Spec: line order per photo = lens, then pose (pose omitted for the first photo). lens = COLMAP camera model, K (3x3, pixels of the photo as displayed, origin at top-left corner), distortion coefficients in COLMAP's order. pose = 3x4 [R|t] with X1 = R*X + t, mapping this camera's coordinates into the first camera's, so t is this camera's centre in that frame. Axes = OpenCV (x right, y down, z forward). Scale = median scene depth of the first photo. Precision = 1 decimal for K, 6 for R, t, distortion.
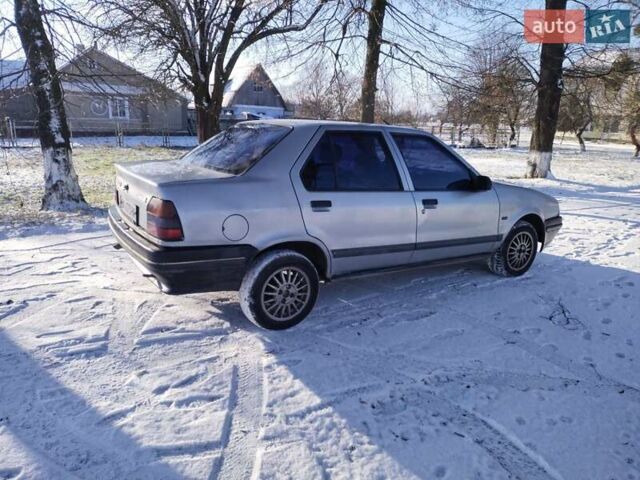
lens RADIAL K [[475.4, 0, 322.3], [0, 475.4, 237.1], [0, 0, 1]] dist [0.078642, -0.107457]
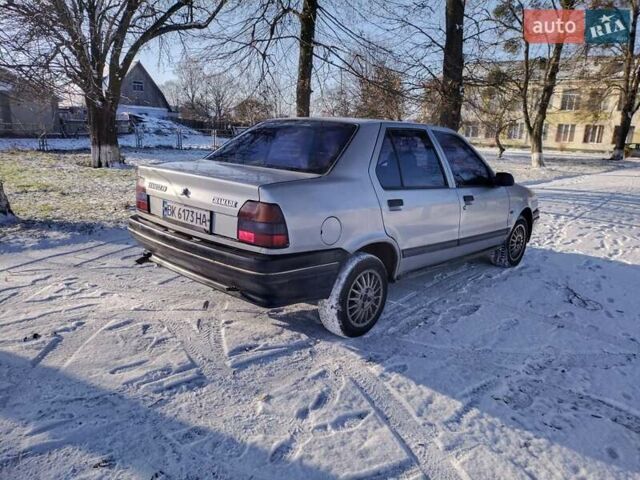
lens RADIAL K [[475.4, 0, 322.3], [0, 475.4, 237.1], [0, 0, 1]] dist [0.078642, -0.107457]
pose [[0.967495, -0.050093, 0.247879, -0.380369], [0.051924, 0.998651, -0.000847, -0.006691], [-0.247502, 0.013690, 0.968791, 0.089653]]
